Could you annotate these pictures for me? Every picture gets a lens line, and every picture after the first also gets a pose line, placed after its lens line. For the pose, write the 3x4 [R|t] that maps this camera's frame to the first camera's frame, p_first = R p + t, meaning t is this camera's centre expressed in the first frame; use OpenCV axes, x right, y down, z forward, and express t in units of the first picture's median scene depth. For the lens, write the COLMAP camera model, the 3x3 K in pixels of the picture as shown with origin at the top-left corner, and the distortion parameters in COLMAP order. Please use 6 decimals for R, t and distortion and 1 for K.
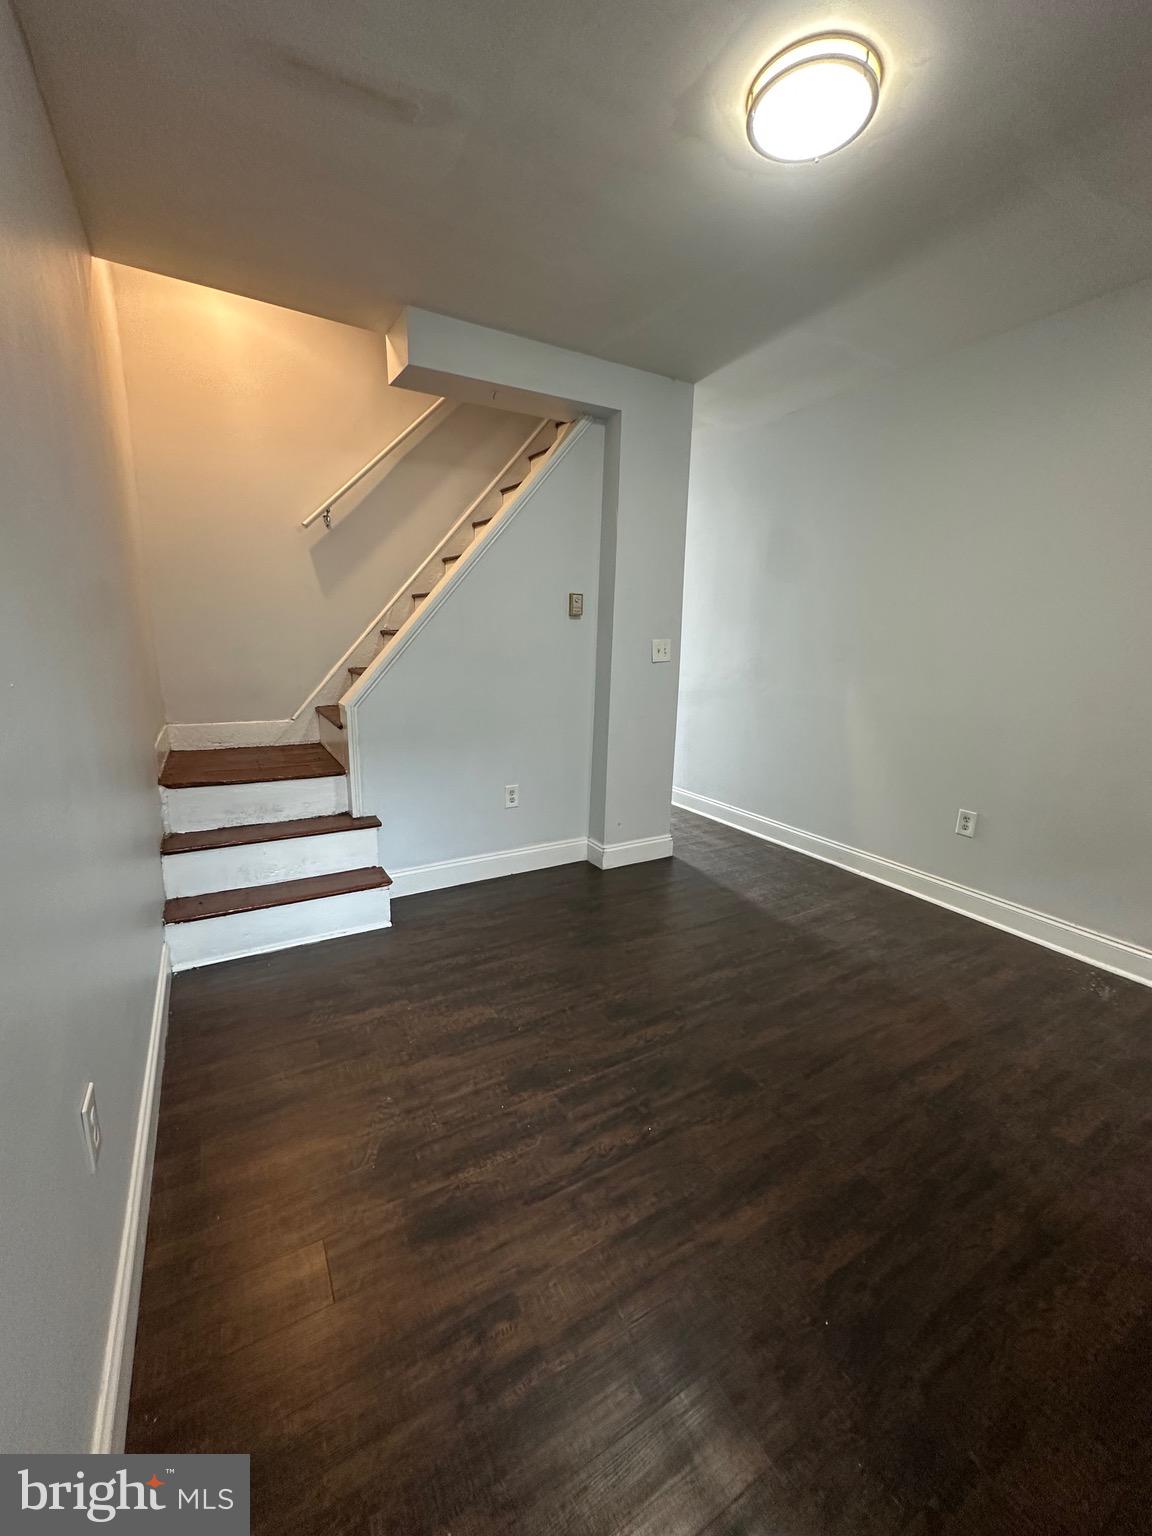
lens RADIAL K [[618.4, 0, 577.4], [0, 618.4, 758.5], [0, 0, 1]] dist [-0.001453, 0.000117]
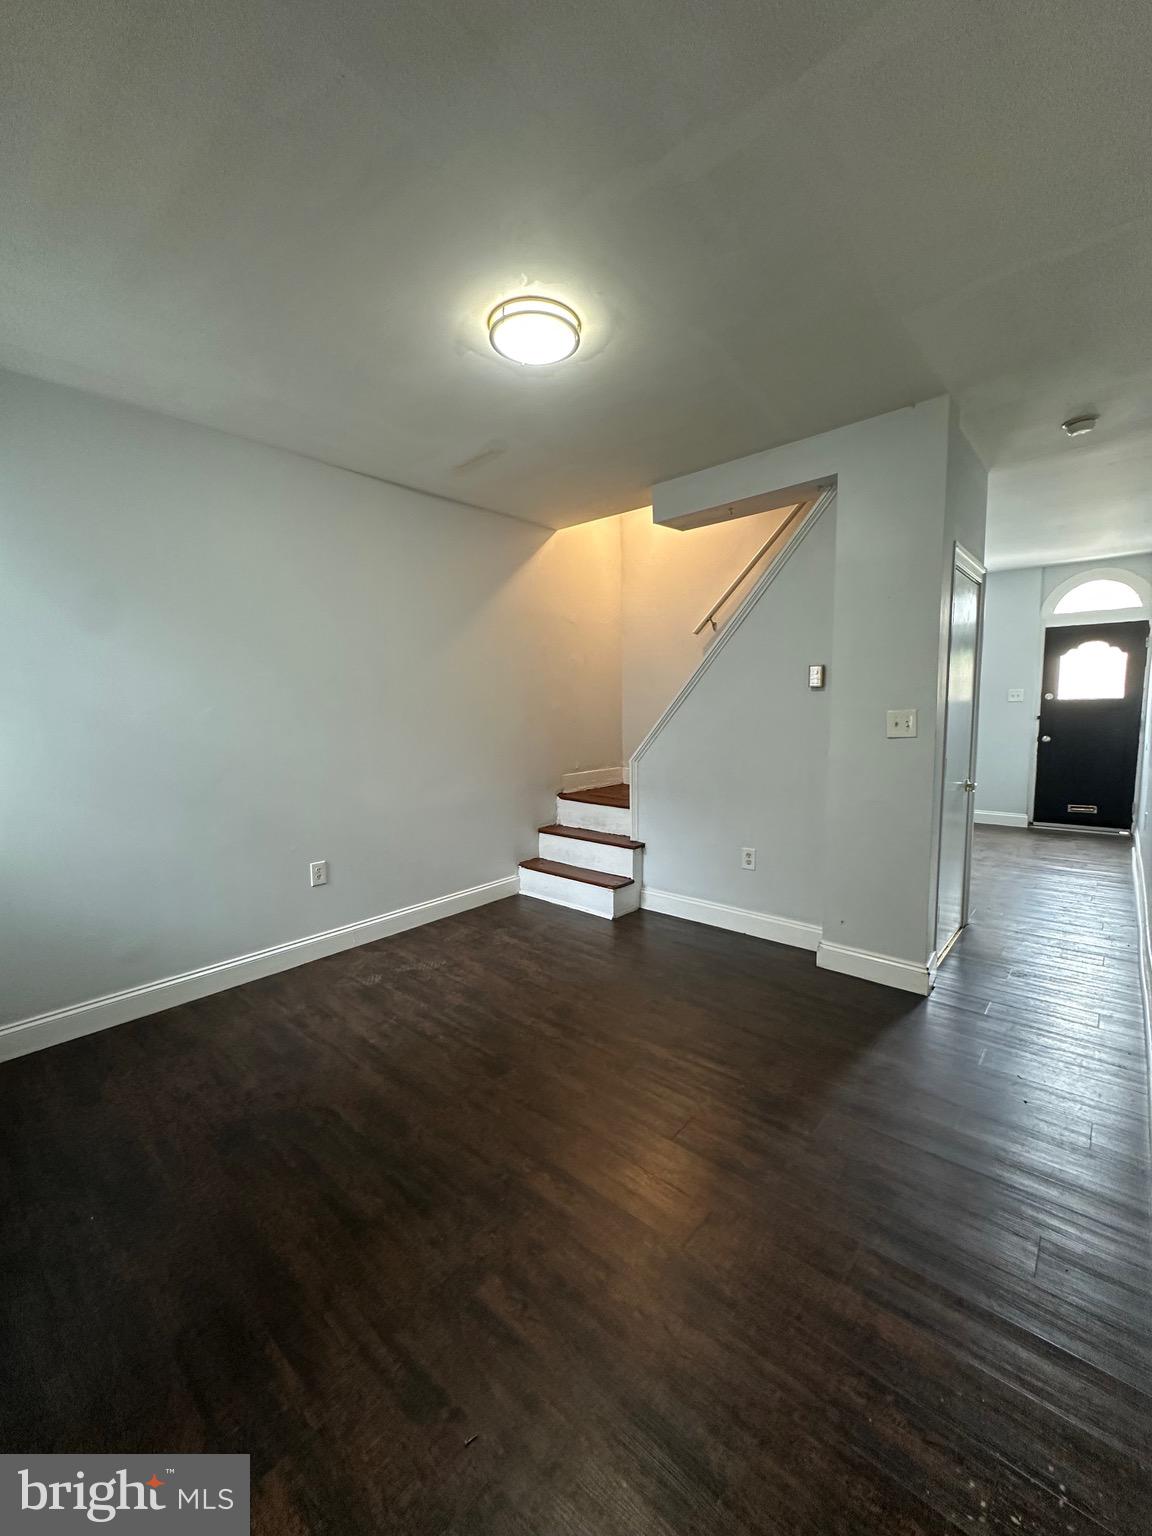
lens RADIAL K [[613.0, 0, 576.0], [0, 613.0, 768.0], [0, 0, 1]] dist [-0.002960, 0.000520]
pose [[0.306766, 0.074201, -0.948888, 1.256037], [-0.166426, 0.985779, 0.023282, -0.107627], [0.937122, 0.150777, 0.314753, 0.588896]]
